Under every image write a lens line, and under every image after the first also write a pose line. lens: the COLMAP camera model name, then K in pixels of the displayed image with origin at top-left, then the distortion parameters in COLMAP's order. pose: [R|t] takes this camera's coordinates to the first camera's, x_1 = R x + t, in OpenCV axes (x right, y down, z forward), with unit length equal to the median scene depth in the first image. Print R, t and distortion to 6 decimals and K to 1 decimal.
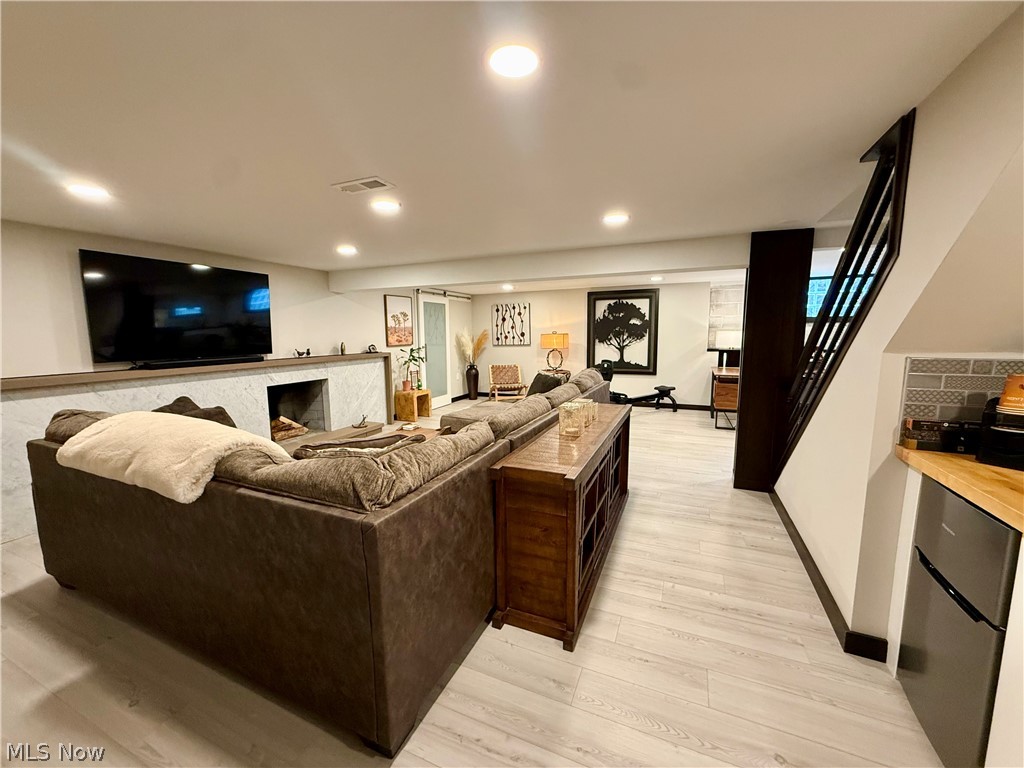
lens RADIAL K [[409.0, 0, 509.5], [0, 409.0, 384.2], [0, 0, 1]] dist [0.000021, -0.000233]
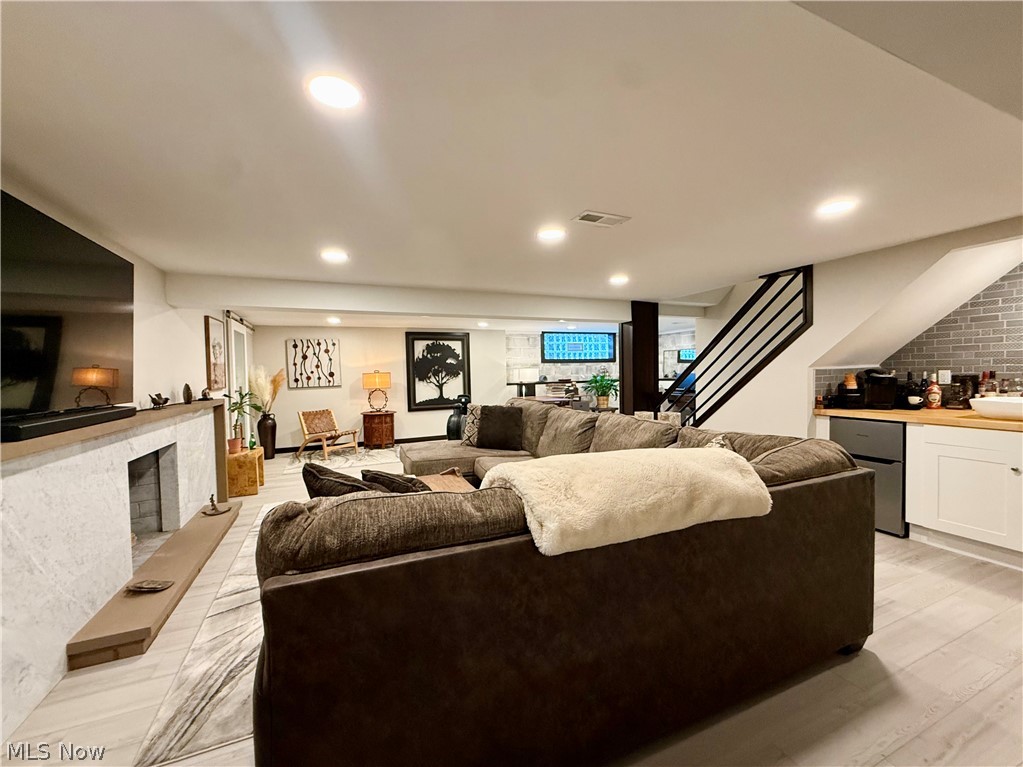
lens RADIAL K [[408.6, 0, 509.0], [0, 408.6, 383.7], [0, 0, 1]] dist [0.000021, -0.000233]
pose [[0.677648, -0.026674, 0.734903, -0.387215], [0.108838, 0.991974, -0.064354, -0.005019], [-0.727288, 0.123595, 0.675112, 0.149897]]
